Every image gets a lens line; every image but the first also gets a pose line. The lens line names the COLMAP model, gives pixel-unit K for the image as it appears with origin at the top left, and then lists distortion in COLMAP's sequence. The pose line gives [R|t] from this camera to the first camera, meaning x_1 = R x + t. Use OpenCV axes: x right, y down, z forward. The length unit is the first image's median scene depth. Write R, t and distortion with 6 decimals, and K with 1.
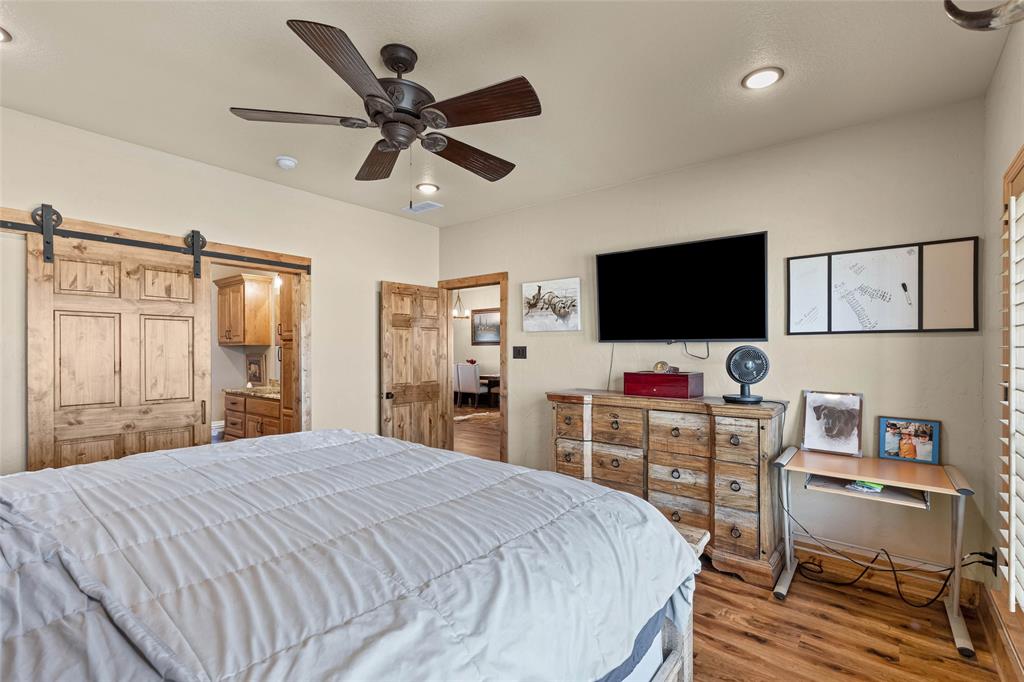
lens RADIAL K [[461.8, 0, 512.3], [0, 461.8, 347.3], [0, 0, 1]] dist [0.008406, -0.001475]
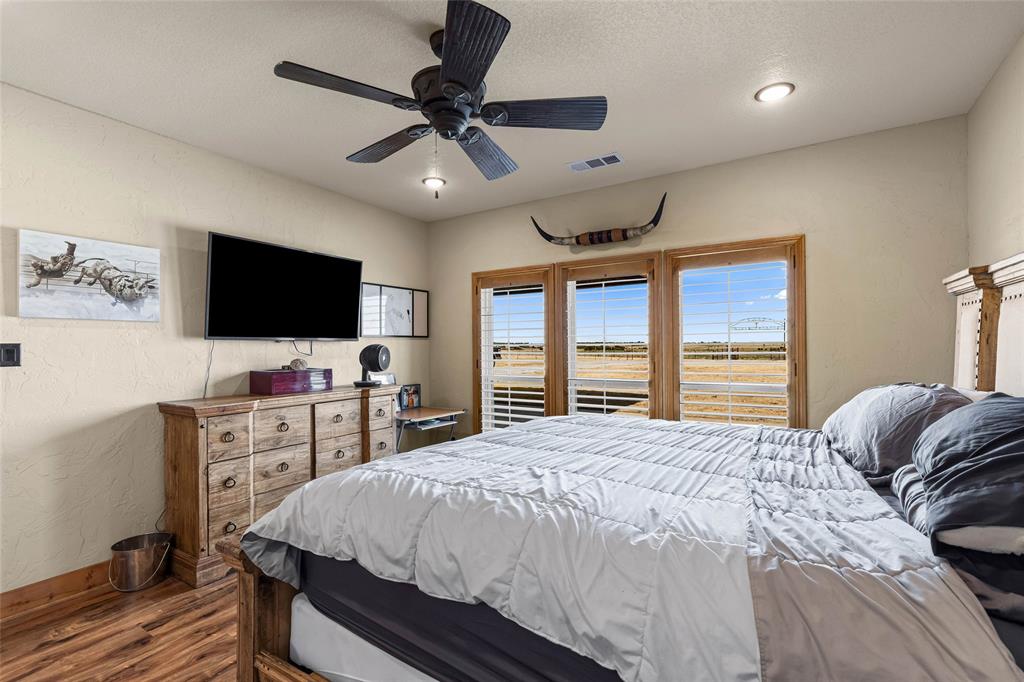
lens RADIAL K [[444.4, 0, 511.3], [0, 444.4, 345.1], [0, 0, 1]] dist [0.002505, 0.000091]
pose [[-0.093585, 0.007125, 0.995586, -0.604116], [0.007903, 0.999948, -0.006414, 0.008484], [-0.995580, 0.007268, -0.093637, 0.512938]]
